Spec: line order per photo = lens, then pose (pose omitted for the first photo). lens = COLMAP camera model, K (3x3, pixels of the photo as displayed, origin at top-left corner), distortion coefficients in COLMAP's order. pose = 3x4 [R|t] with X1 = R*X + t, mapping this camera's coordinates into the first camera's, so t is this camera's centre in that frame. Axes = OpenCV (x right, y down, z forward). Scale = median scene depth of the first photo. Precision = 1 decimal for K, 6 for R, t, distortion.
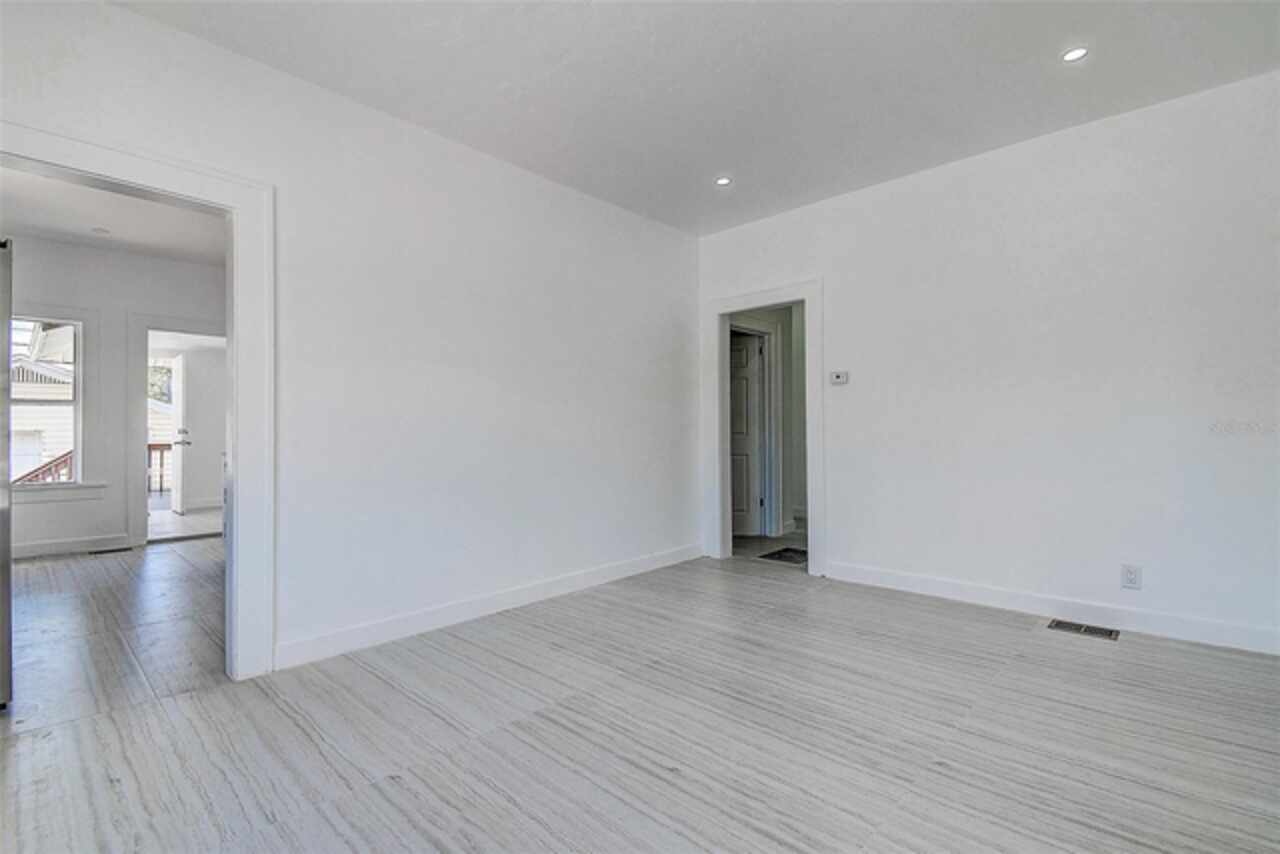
lens RADIAL K [[577.6, 0, 632.6], [0, 577.6, 427.5], [0, 0, 1]] dist [0.031737, -0.030187]
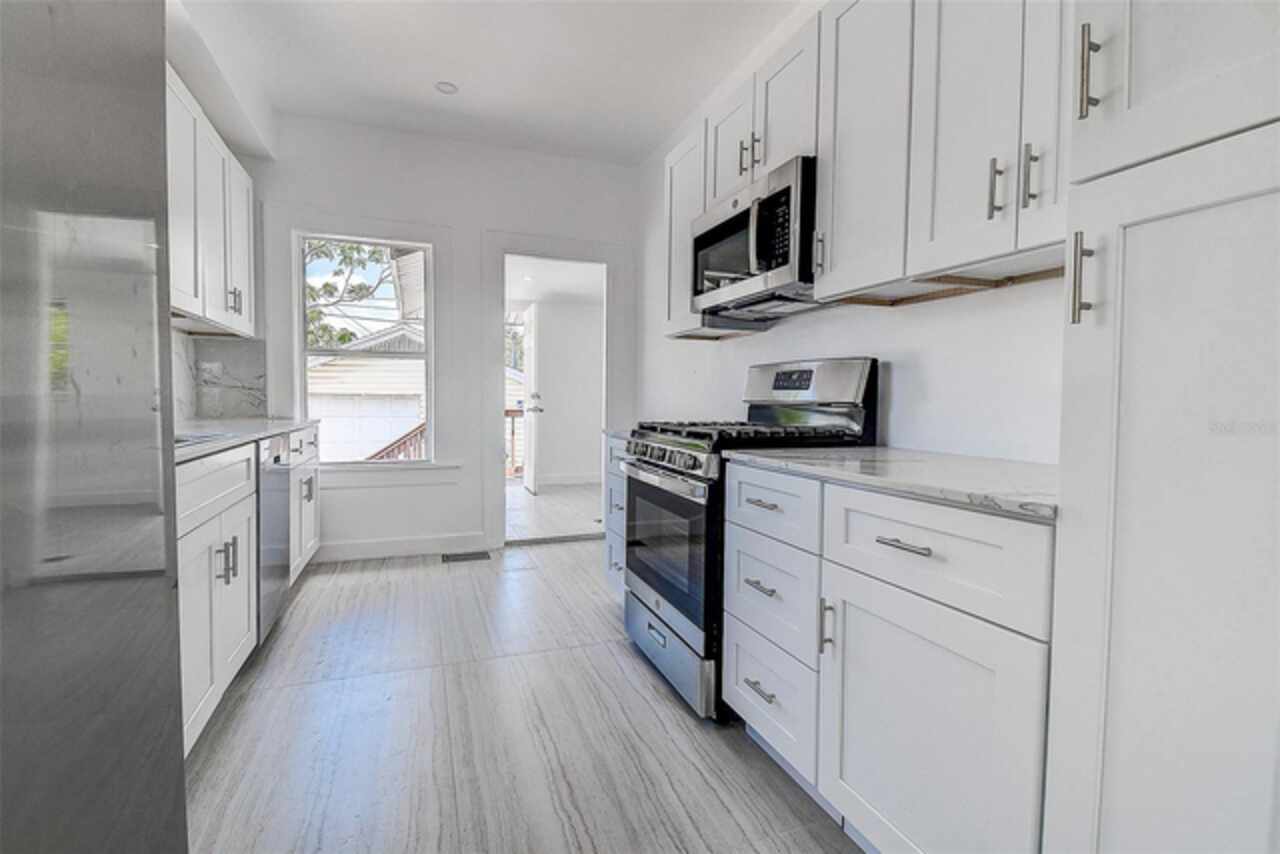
lens RADIAL K [[577.6, 0, 632.6], [0, 577.6, 427.5], [0, 0, 1]] dist [0.031737, -0.030187]
pose [[0.894609, 0.036669, -0.445342, -0.357815], [-0.011796, 0.998218, 0.058498, 0.001863], [0.446694, -0.047080, 0.893447, 0.410806]]
